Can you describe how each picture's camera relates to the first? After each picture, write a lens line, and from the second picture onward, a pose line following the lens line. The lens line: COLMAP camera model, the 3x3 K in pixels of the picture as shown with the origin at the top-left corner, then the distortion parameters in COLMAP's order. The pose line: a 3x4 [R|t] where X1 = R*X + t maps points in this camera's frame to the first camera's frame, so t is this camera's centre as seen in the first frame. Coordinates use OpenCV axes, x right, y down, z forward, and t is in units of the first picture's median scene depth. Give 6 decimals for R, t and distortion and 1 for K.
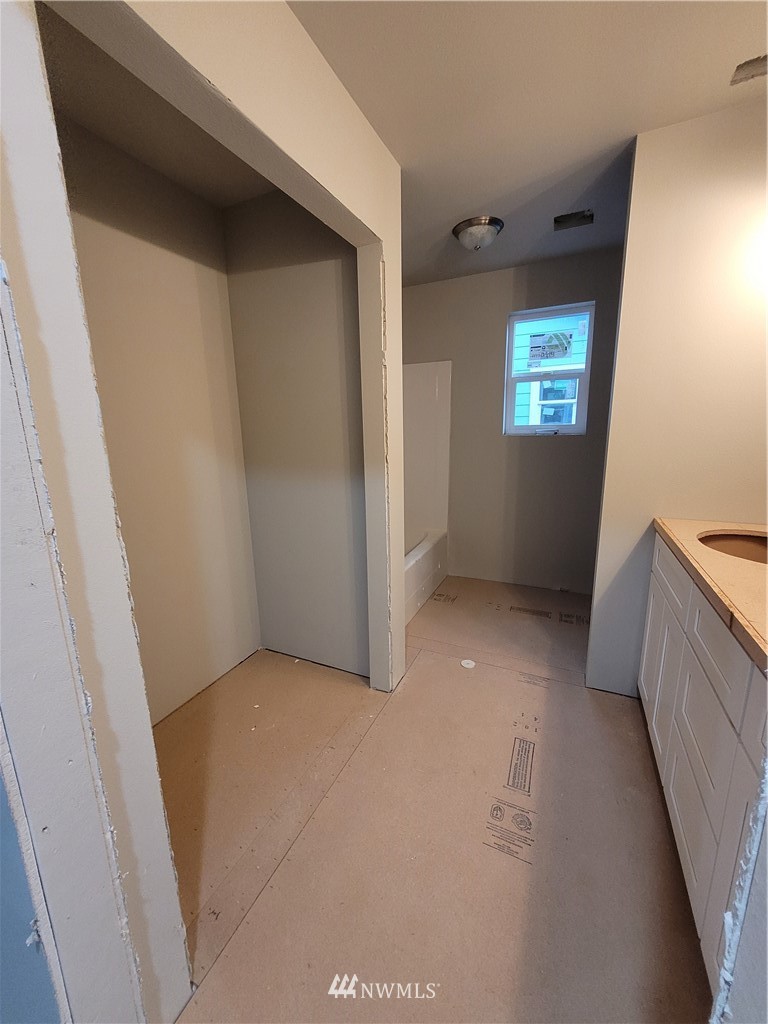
lens RADIAL K [[397.9, 0, 375.5], [0, 397.9, 509.1], [0, 0, 1]] dist [-0.000030, -0.000043]
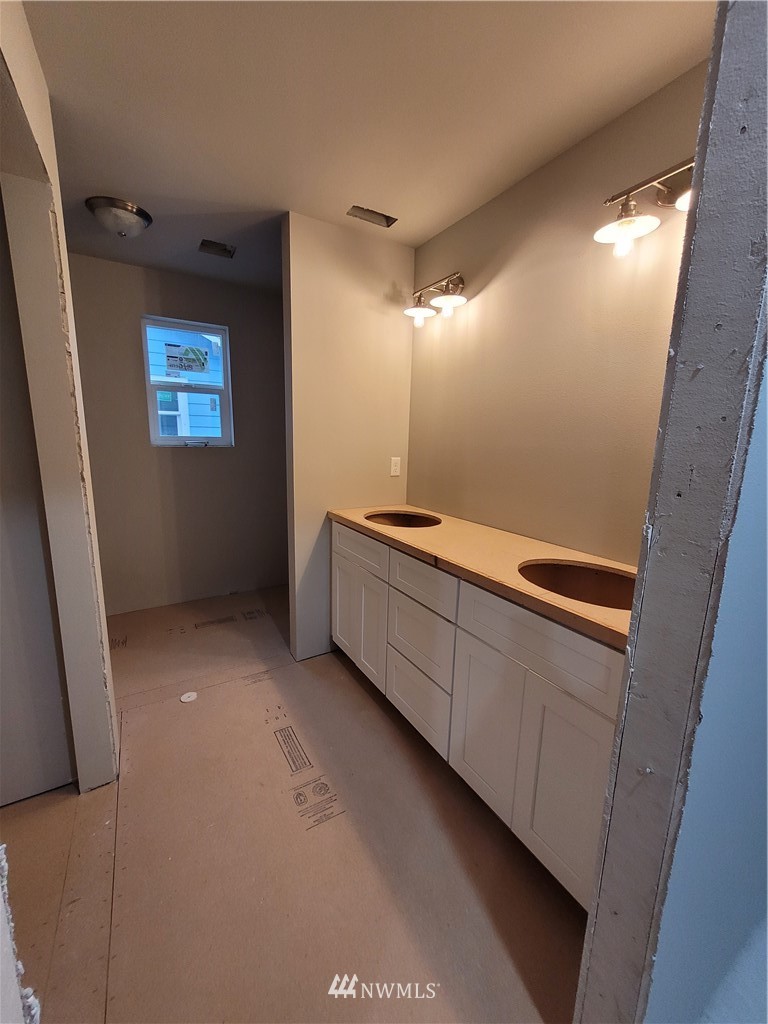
lens RADIAL K [[397.9, 0, 375.5], [0, 397.9, 509.1], [0, 0, 1]] dist [-0.000030, -0.000043]
pose [[0.553608, -0.118332, 0.824327, -0.220903], [0.141197, 0.988859, 0.047124, -0.017199], [-0.820720, 0.090304, 0.564149, 0.095400]]
